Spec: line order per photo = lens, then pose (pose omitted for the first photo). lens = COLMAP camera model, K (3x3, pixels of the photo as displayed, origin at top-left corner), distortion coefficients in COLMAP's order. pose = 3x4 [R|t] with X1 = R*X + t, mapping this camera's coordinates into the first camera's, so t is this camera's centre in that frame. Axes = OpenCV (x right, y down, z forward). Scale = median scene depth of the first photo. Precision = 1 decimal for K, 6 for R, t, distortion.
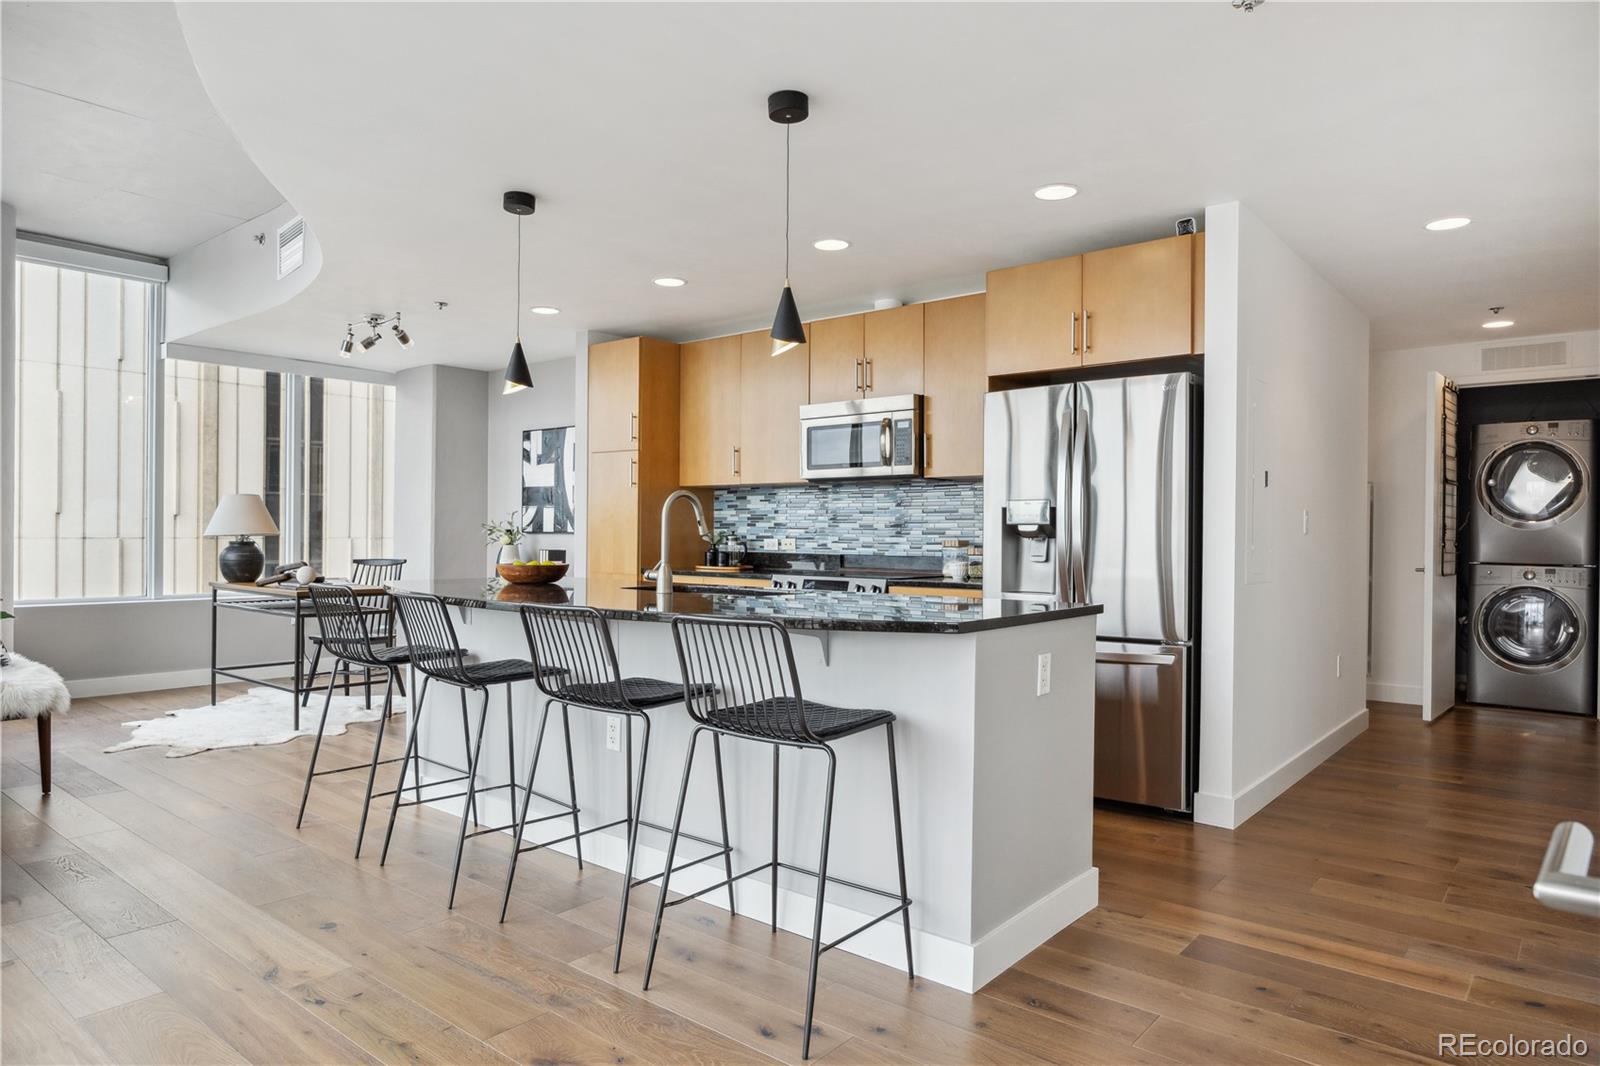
lens RADIAL K [[984.4, 0, 800.0], [0, 984.4, 533.0], [0, 0, 1]] dist [-0.003410, 0.000763]
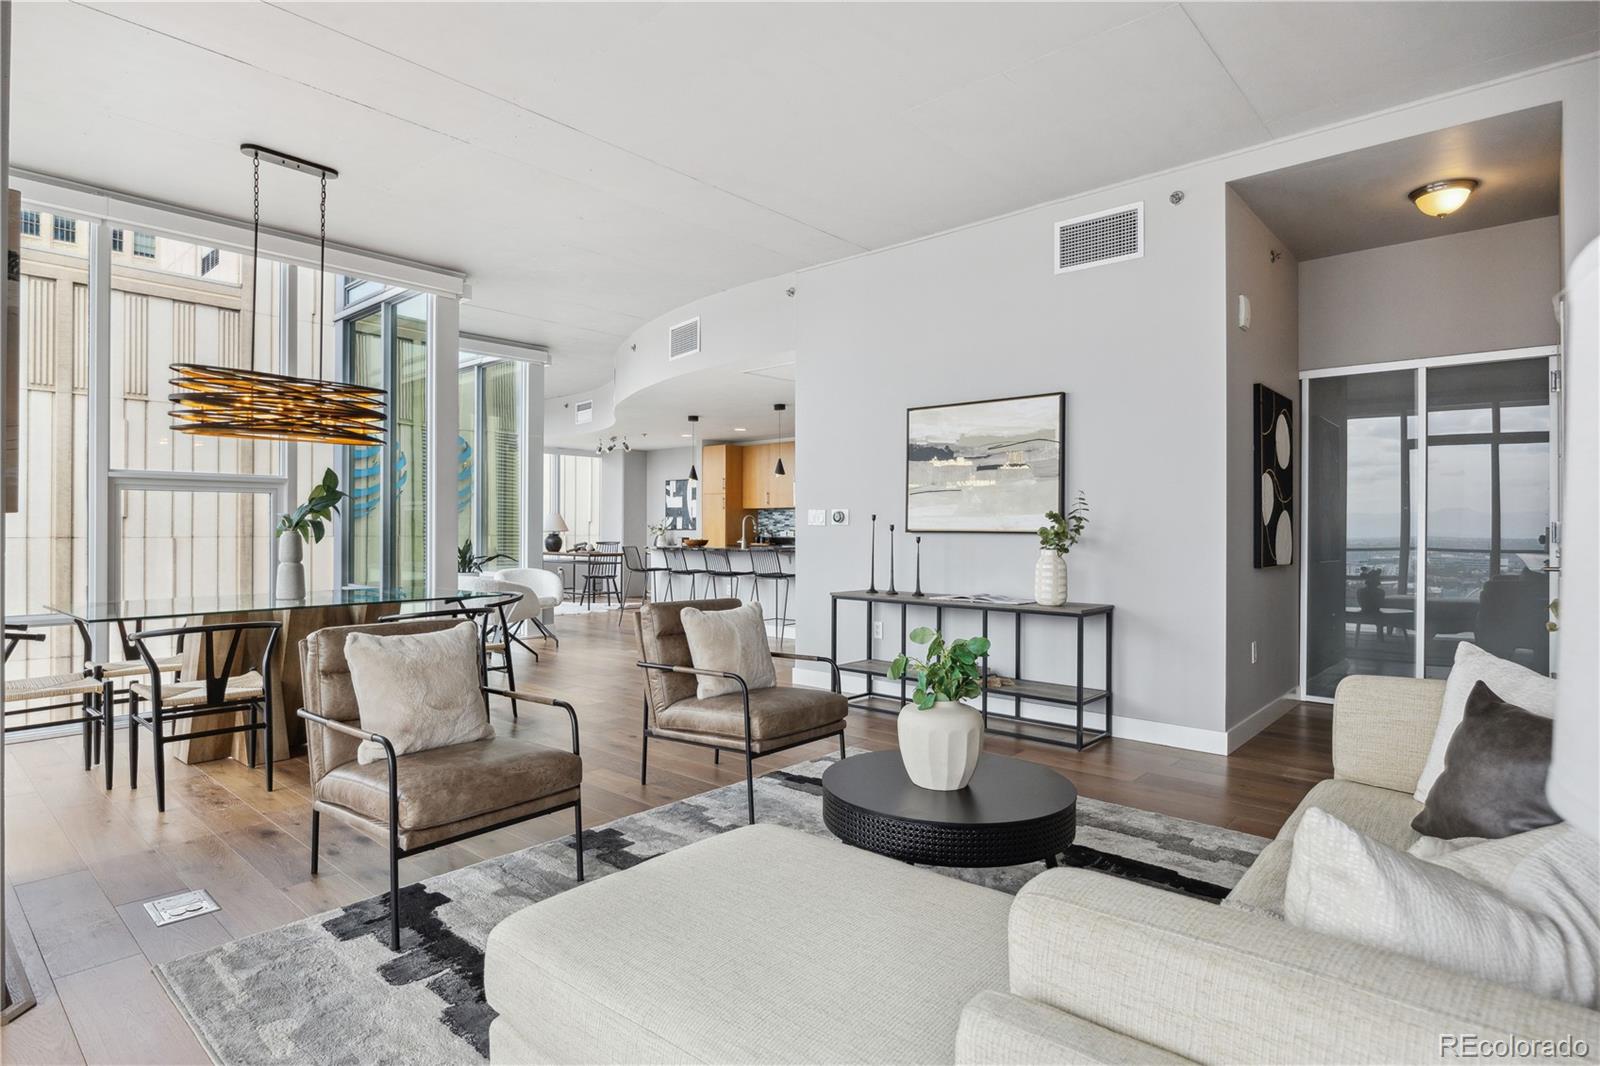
lens RADIAL K [[823.5, 0, 806.2], [0, 823.5, 531.3], [0, 0, 1]] dist [-0.009860, 0.000852]
pose [[0.999673, -0.006204, -0.024791, 0.076880], [0.006250, 0.999979, 0.001800, 0.002681], [0.024779, -0.001955, 0.999691, -0.978049]]
